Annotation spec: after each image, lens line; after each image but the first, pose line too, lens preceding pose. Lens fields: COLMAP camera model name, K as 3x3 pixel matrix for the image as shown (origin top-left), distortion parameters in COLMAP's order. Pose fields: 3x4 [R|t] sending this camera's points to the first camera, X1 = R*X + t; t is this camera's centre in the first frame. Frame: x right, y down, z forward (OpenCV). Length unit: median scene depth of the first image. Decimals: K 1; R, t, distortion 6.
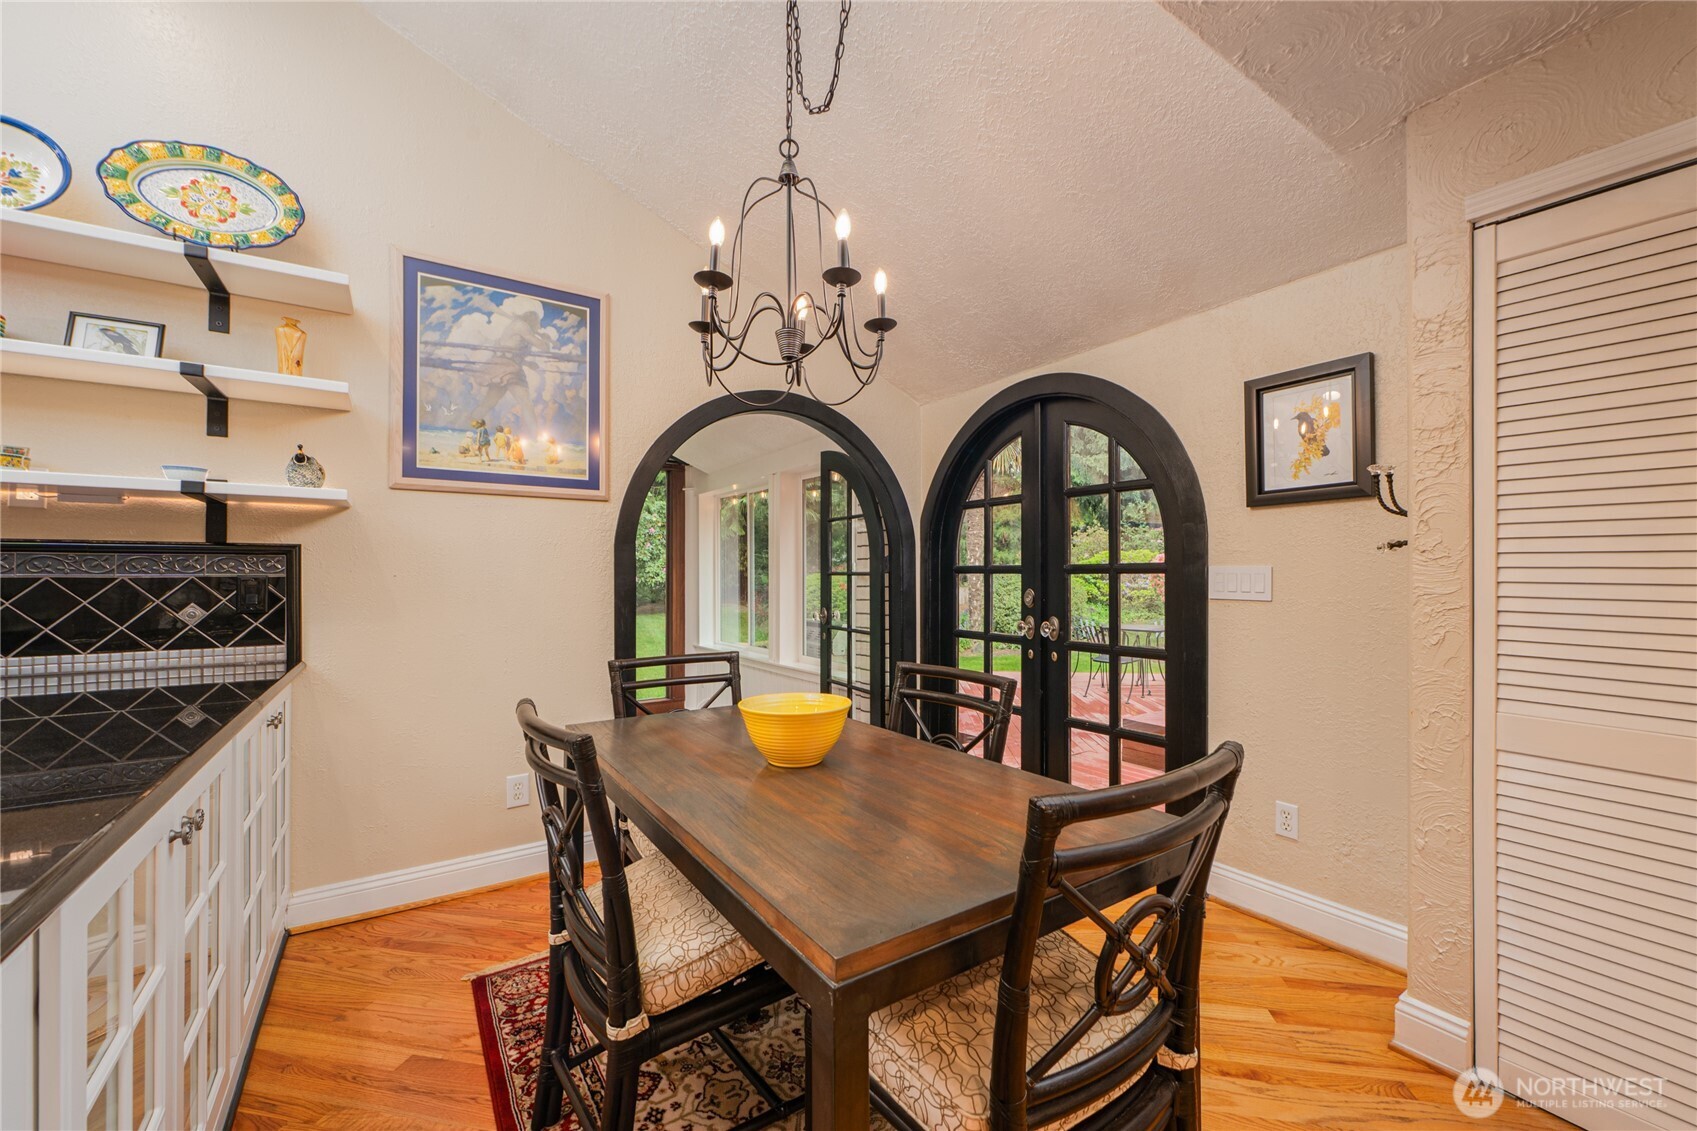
lens RADIAL K [[667.4, 0, 848.5], [0, 667.4, 565.5], [0, 0, 1]] dist [-0.001217, -0.000367]
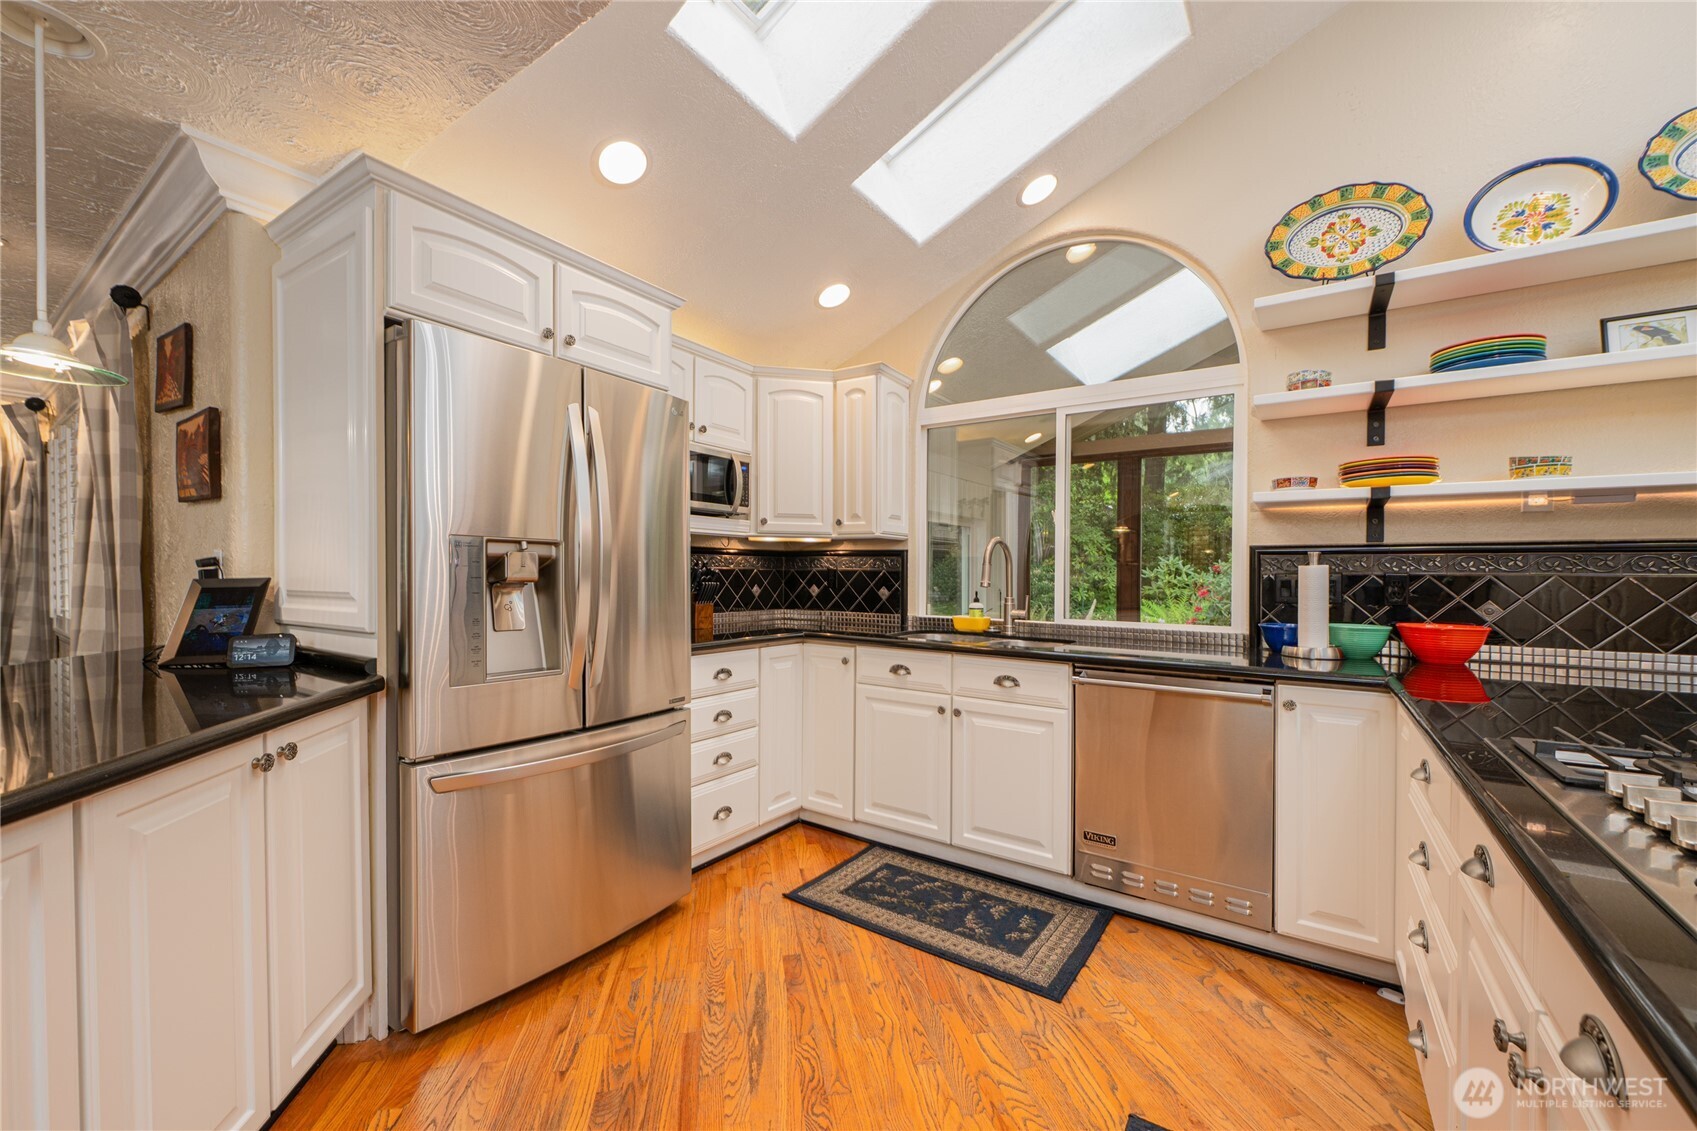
lens RADIAL K [[671.6, 0, 846.2], [0, 671.6, 576.3], [0, 0, 1]] dist [-0.001130, -0.000141]
pose [[0.359142, 0.013315, -0.933188, -0.495159], [0.005638, 0.999849, 0.016436, -0.004460], [0.933266, -0.011164, 0.359012, -0.383848]]
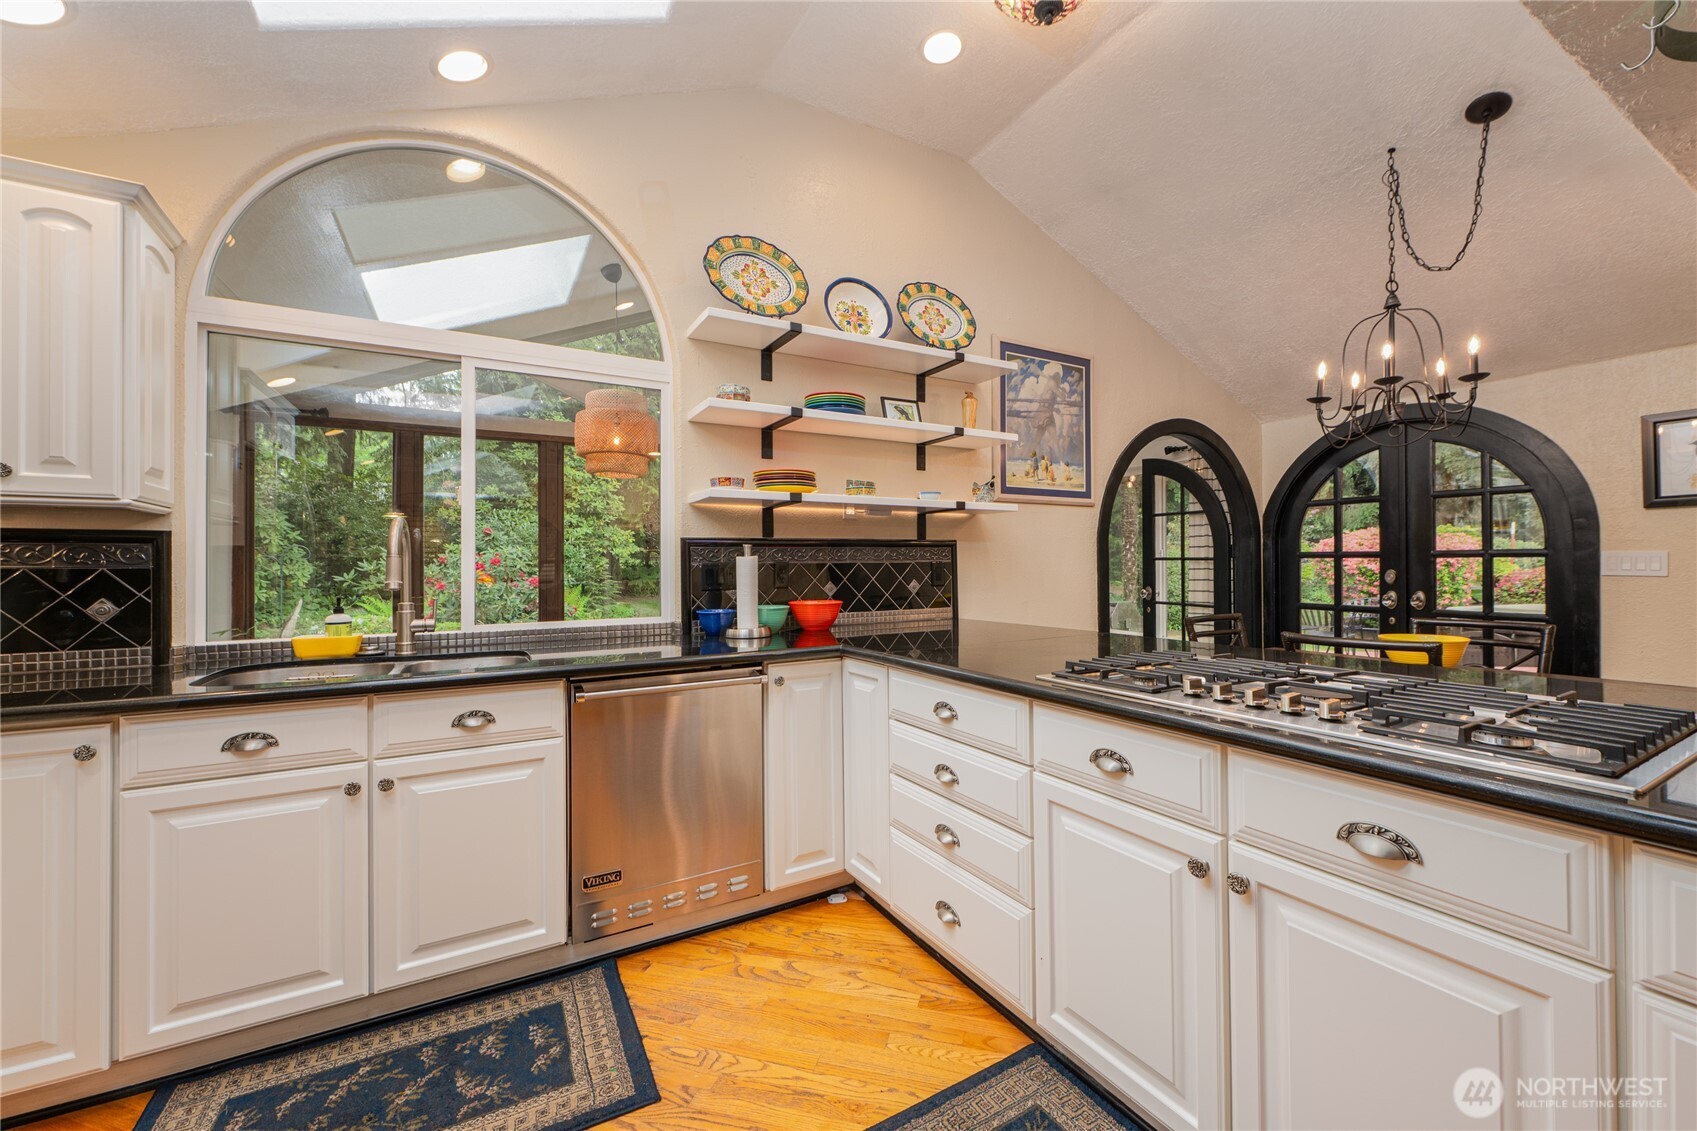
lens RADIAL K [[661.0, 0, 846.6], [0, 661.0, 552.8], [0, 0, 1]] dist [-0.001366, -0.000426]
pose [[0.996305, -0.005404, -0.085710, -0.904352], [0.005564, 0.999983, 0.001621, -0.007109], [0.085700, -0.002092, 0.996319, -0.479058]]
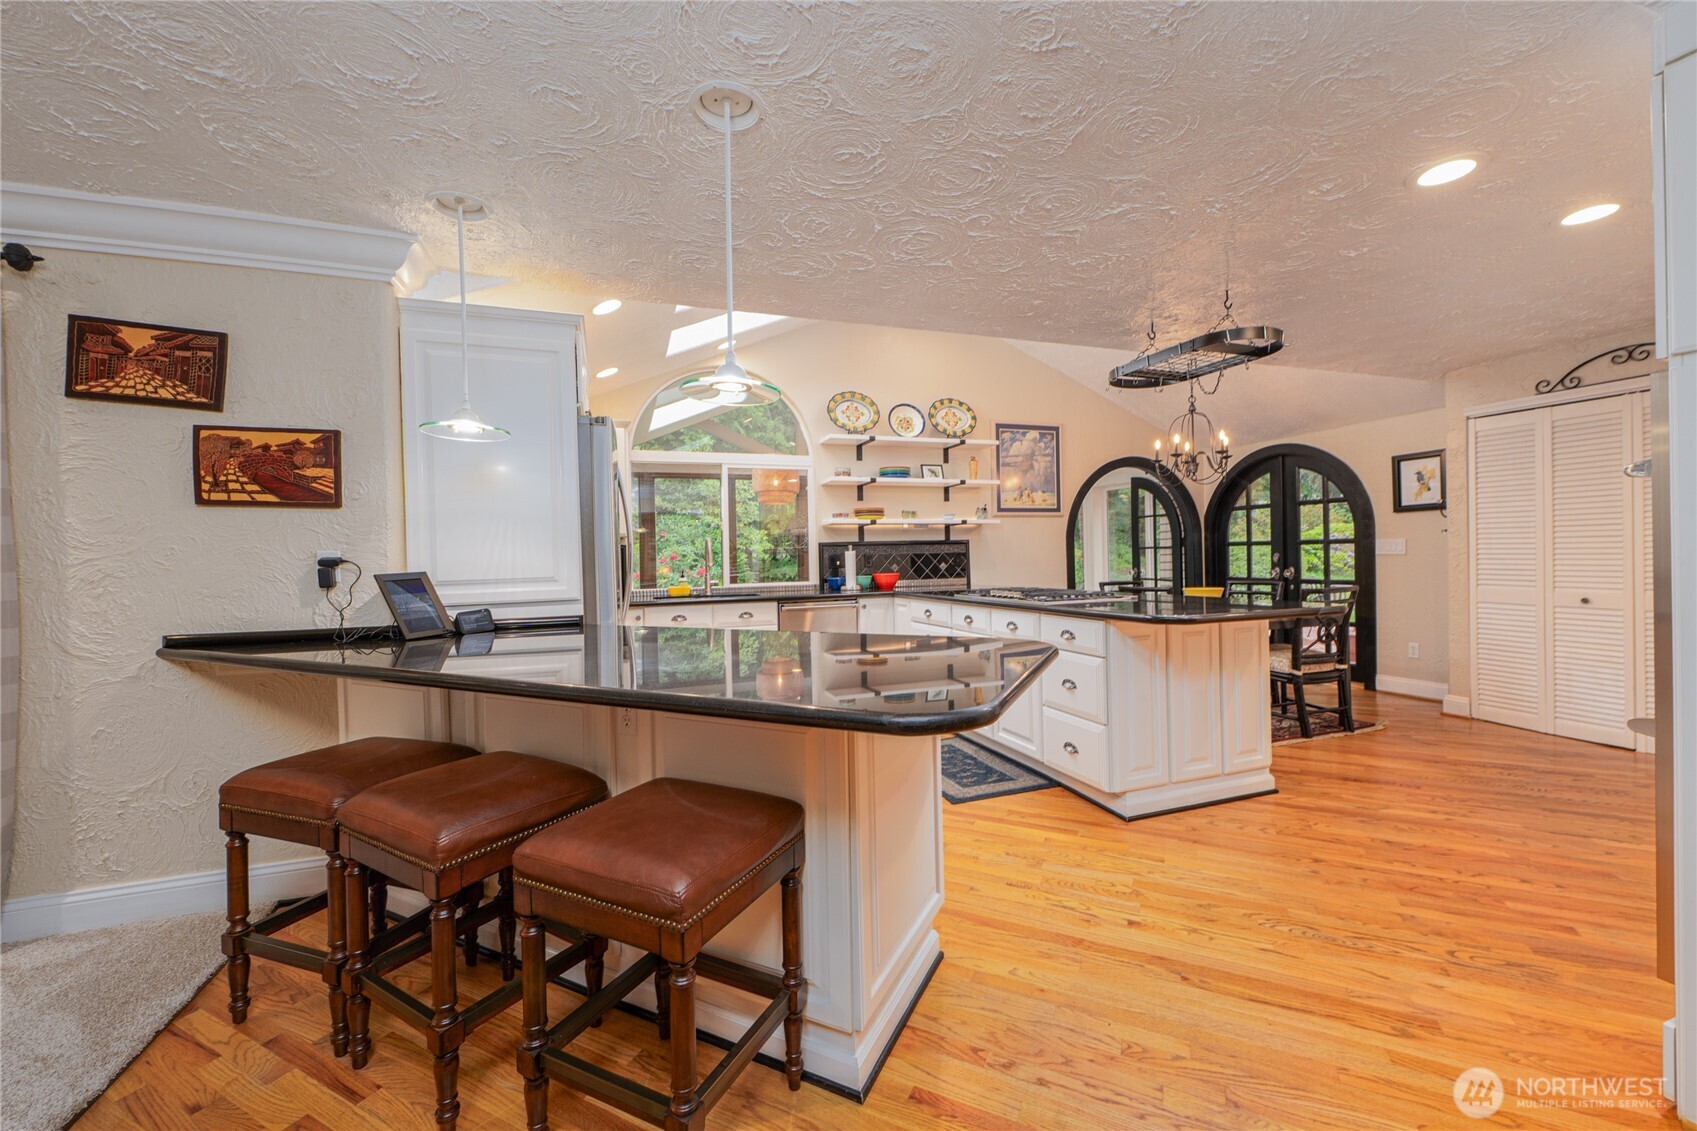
lens RADIAL K [[661.0, 0, 846.6], [0, 661.0, 552.8], [0, 0, 1]] dist [-0.001366, -0.000426]
pose [[0.965615, -0.019261, -0.259260, -0.589664], [0.022533, 0.999699, 0.009655, -0.016440], [0.258996, -0.015165, 0.965759, -1.586702]]
